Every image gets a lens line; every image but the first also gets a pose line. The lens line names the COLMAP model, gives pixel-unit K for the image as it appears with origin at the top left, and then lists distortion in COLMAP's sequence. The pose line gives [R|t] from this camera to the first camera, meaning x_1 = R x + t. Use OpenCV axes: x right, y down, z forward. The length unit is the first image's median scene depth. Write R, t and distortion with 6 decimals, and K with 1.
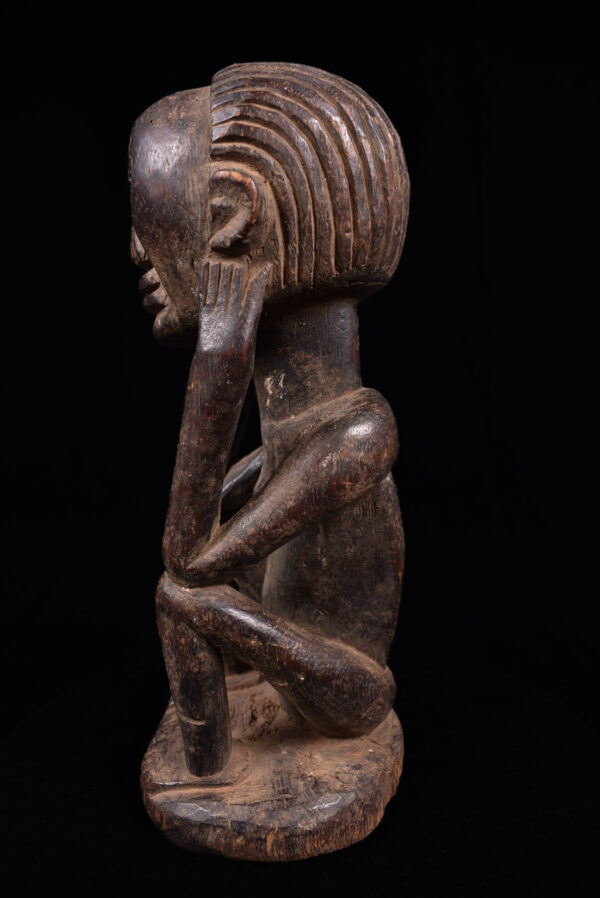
lens RADIAL K [[708.2, 0, 300.0], [0, 708.2, 449.0], [0, 0, 1]] dist [-0.091458, 0.005511]
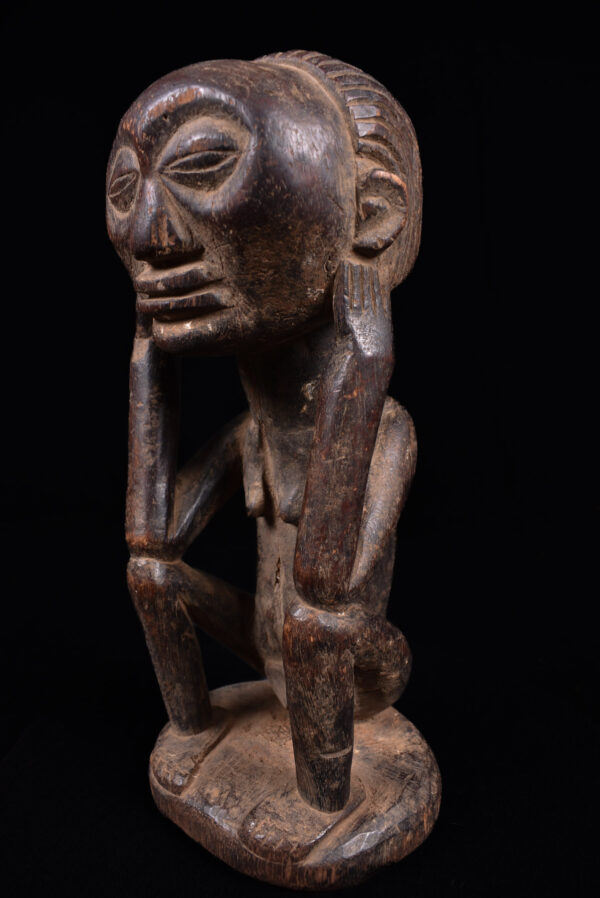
lens RADIAL K [[708.2, 0, 300.0], [0, 708.2, 449.0], [0, 0, 1]] dist [-0.091458, 0.005511]
pose [[0.628111, -0.147855, 0.763948, -0.931605], [0.147576, 0.986598, 0.069611, -0.093911], [-0.764002, 0.069017, 0.641513, 0.461204]]
